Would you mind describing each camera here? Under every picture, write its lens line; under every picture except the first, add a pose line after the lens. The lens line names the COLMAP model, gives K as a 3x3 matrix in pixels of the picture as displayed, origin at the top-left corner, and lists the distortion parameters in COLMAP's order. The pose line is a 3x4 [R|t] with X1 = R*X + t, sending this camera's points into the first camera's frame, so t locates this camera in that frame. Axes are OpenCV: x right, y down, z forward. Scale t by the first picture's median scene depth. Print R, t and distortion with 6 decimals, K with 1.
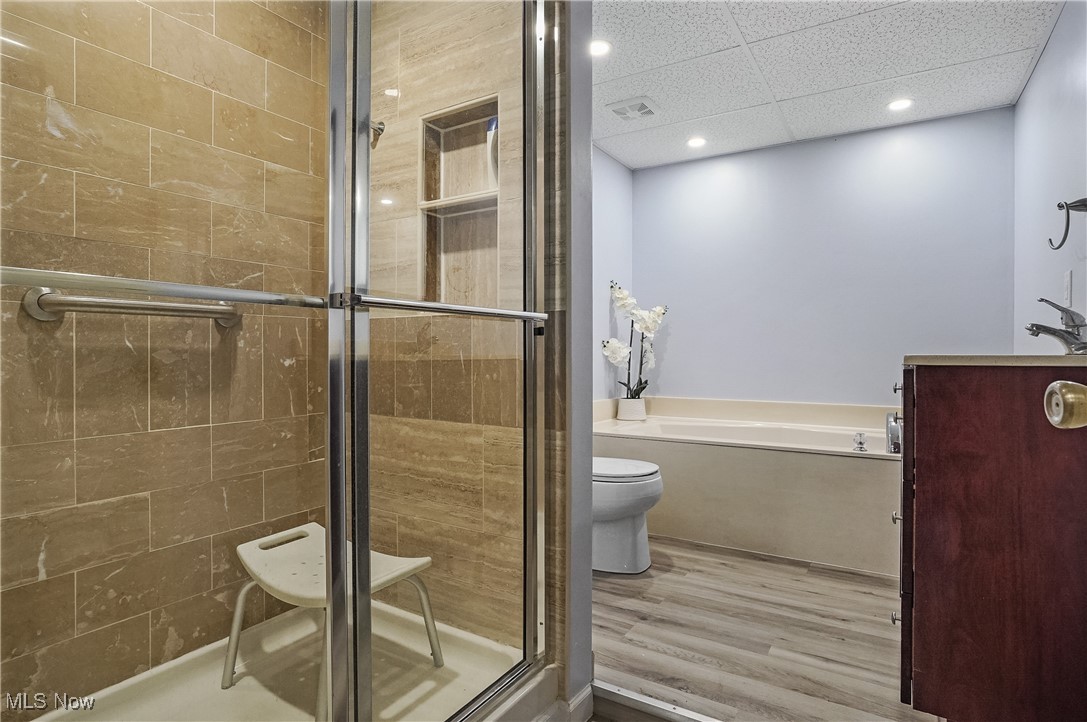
lens RADIAL K [[574.3, 0, 547.6], [0, 574.3, 352.1], [0, 0, 1]] dist [-0.040135, 0.006290]
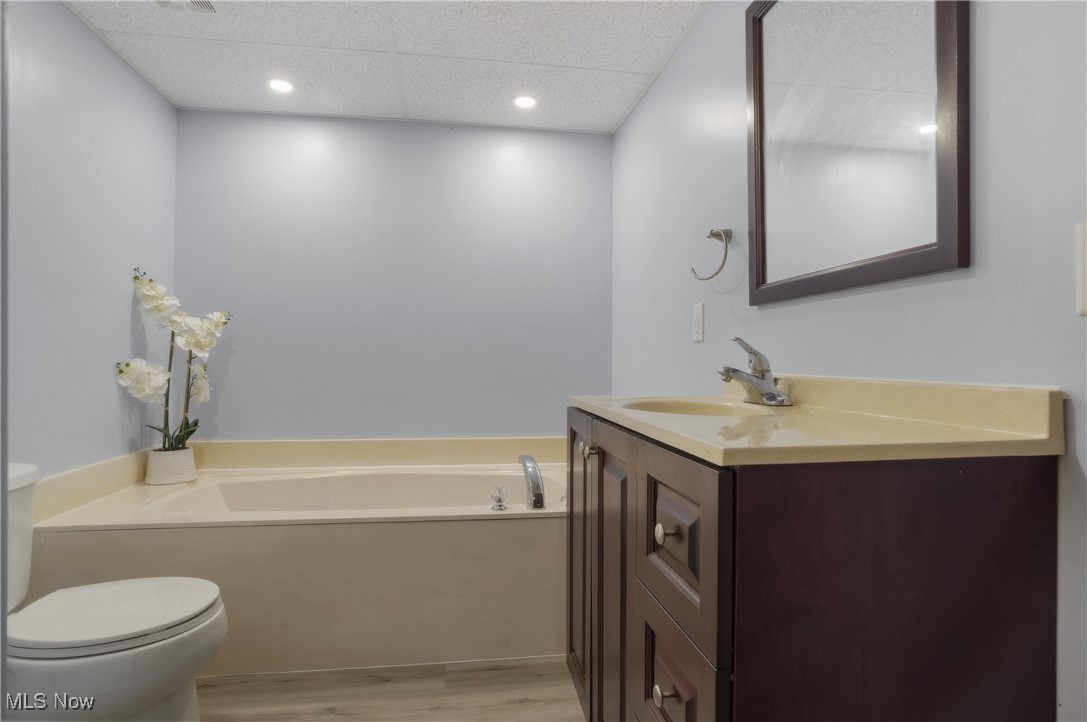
lens RADIAL K [[574.3, 0, 541.6], [0, 574.3, 357.0], [0, 0, 1]] dist [-0.040135, 0.006290]
pose [[0.755405, 0.003564, 0.655248, 0.043112], [-0.004837, 0.999988, 0.000138, -0.028270], [-0.655240, -0.003274, 0.755414, 0.233925]]
